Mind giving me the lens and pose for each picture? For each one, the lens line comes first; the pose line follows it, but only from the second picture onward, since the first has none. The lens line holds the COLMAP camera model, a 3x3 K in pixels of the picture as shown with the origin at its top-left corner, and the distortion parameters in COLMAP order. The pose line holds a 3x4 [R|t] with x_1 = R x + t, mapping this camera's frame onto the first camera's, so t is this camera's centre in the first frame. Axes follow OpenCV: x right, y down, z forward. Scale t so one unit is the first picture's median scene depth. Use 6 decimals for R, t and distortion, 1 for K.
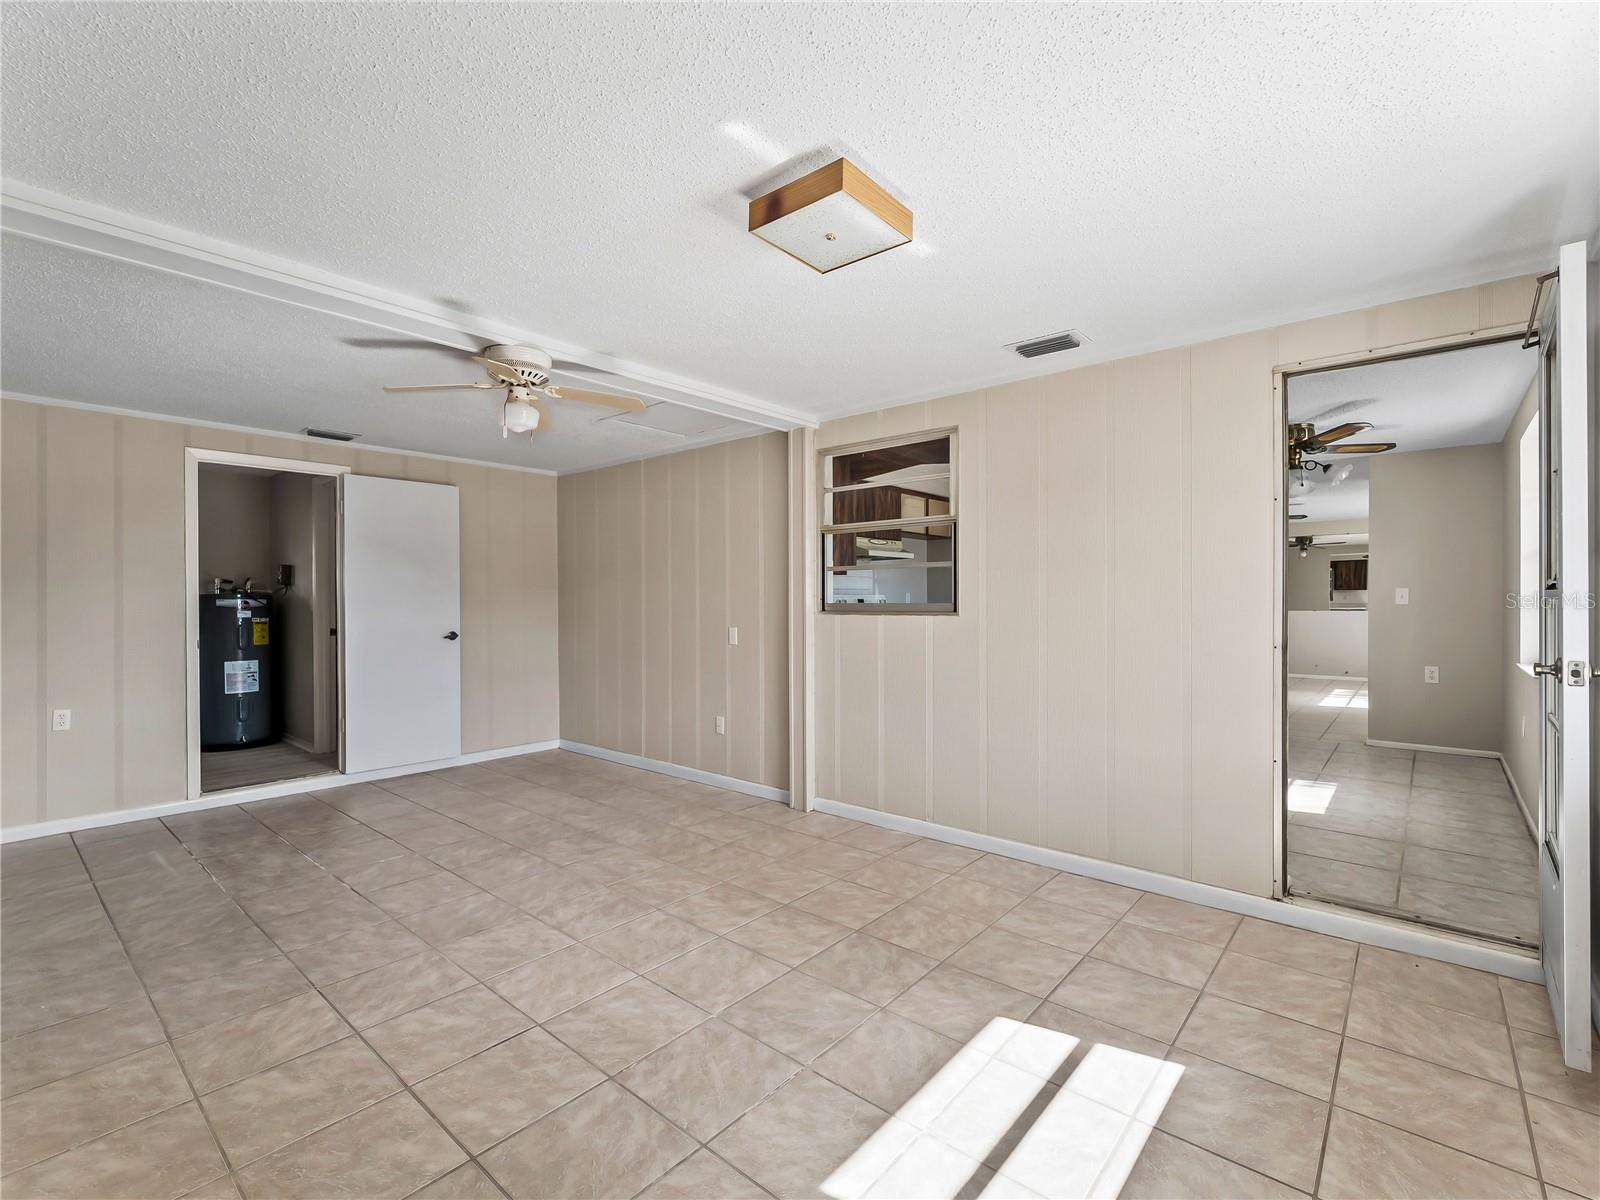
lens RADIAL K [[729.2, 0, 796.1], [0, 729.2, 604.2], [0, 0, 1]] dist [-0.001129, -0.002148]
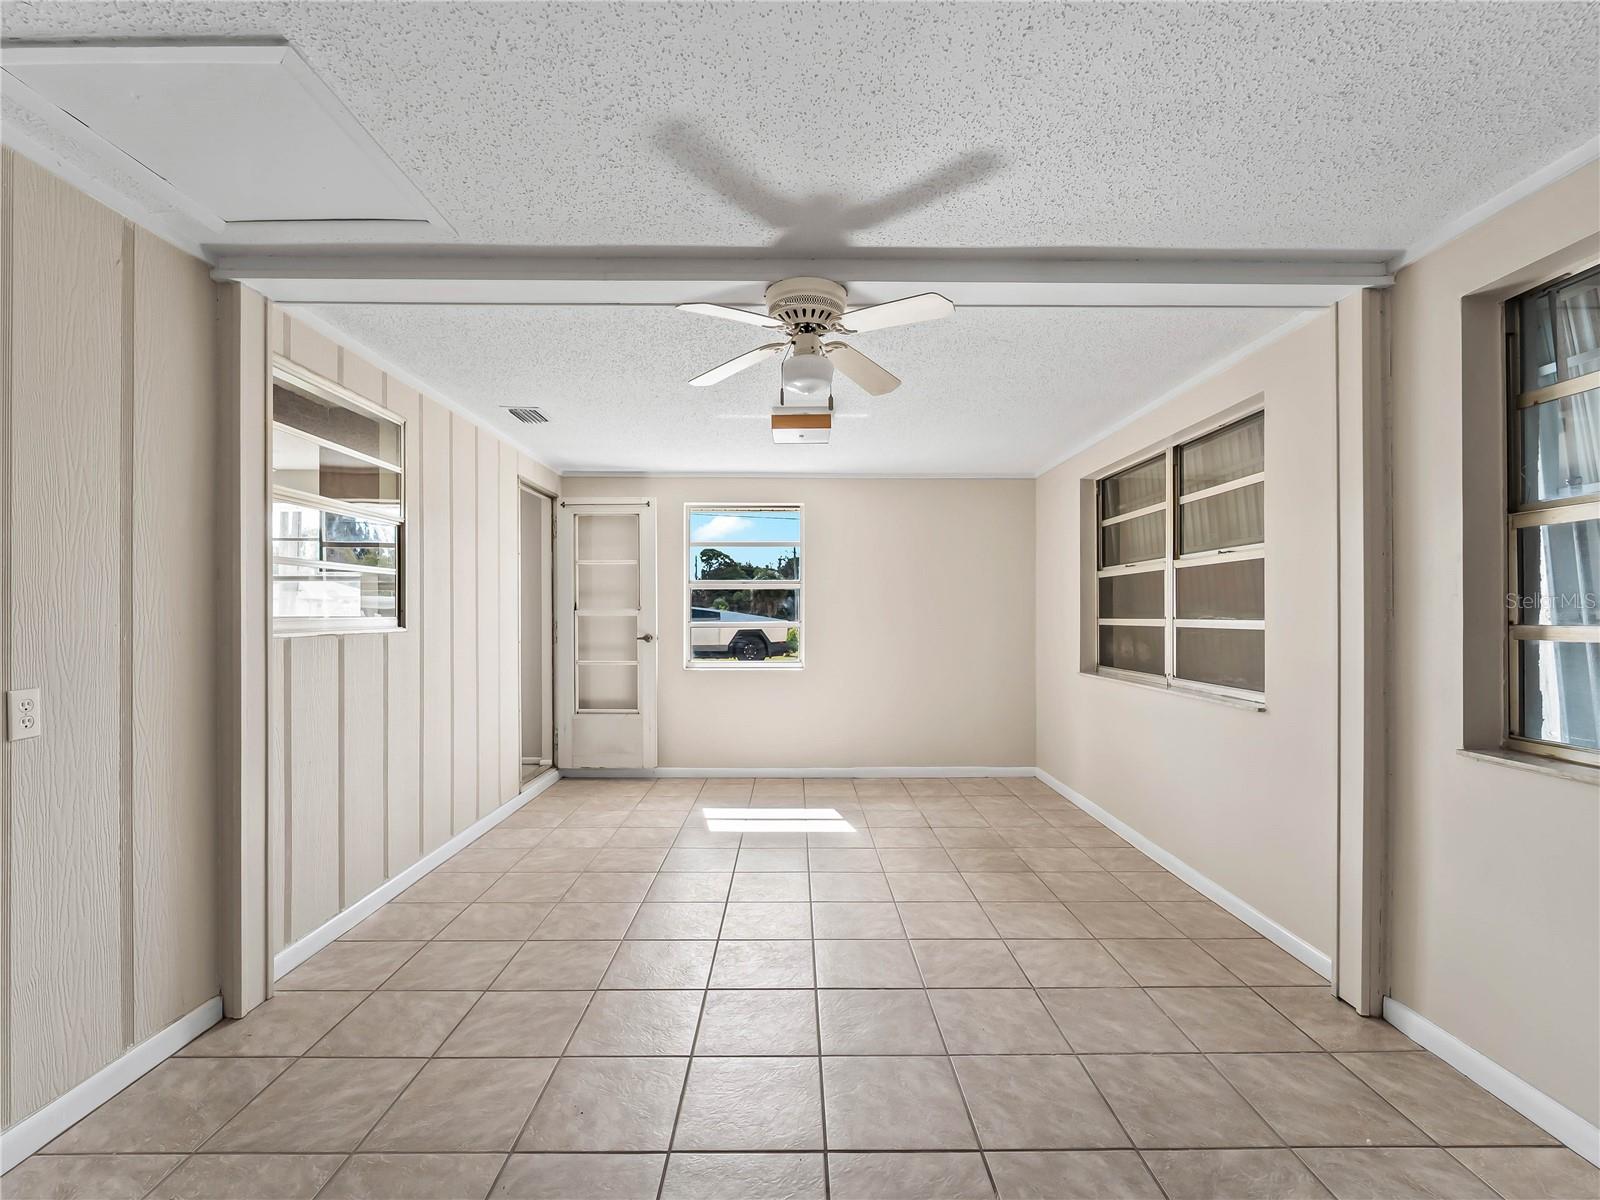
lens RADIAL K [[729.2, 0, 820.1], [0, 729.2, 607.2], [0, 0, 1]] dist [-0.001129, -0.002148]
pose [[-0.686668, 0.008206, 0.726925, -0.957977], [0.003812, 0.999963, -0.007687, -0.005430], [-0.726961, -0.002507, -0.686674, 1.533834]]
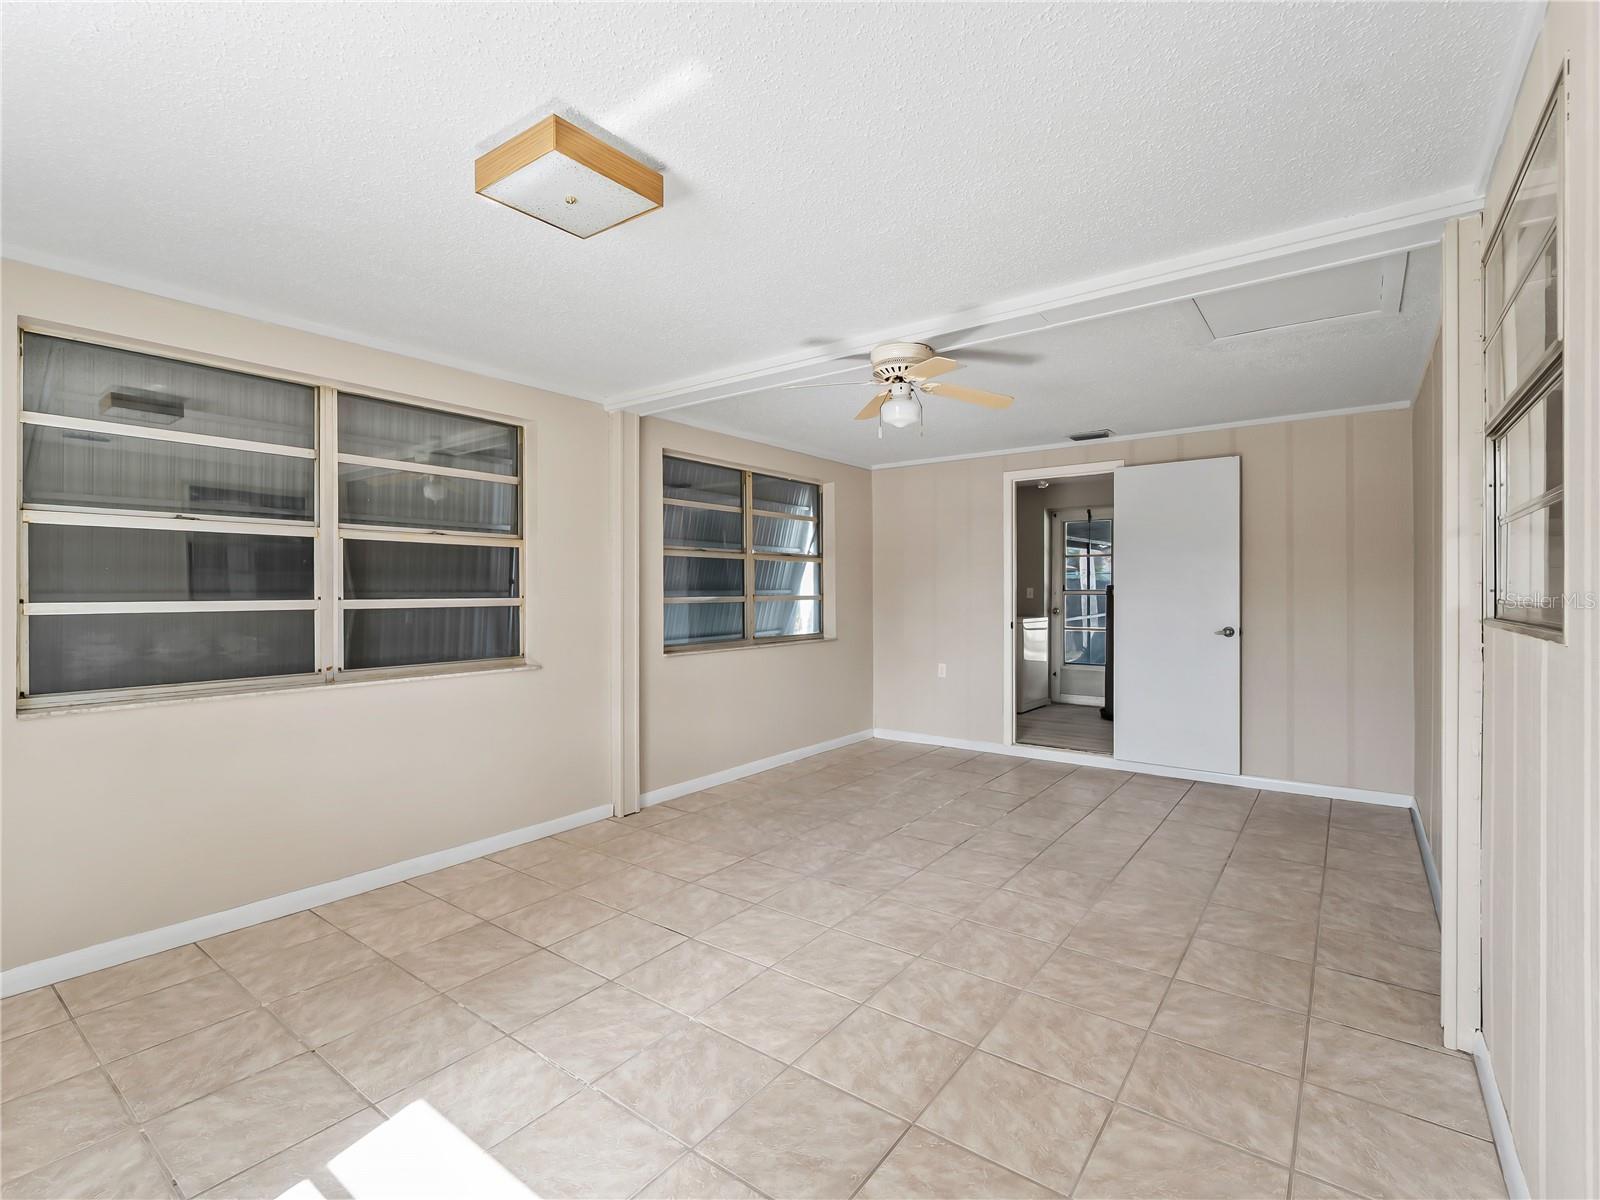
lens RADIAL K [[729.2, 0, 790.5], [0, 729.2, 599.7], [0, 0, 1]] dist [-0.001129, -0.002148]
pose [[0.068211, 0.013162, -0.997584, 0.634998], [-0.003355, 0.999910, 0.012964, -0.007864], [0.997665, 0.002463, 0.068249, 0.782227]]
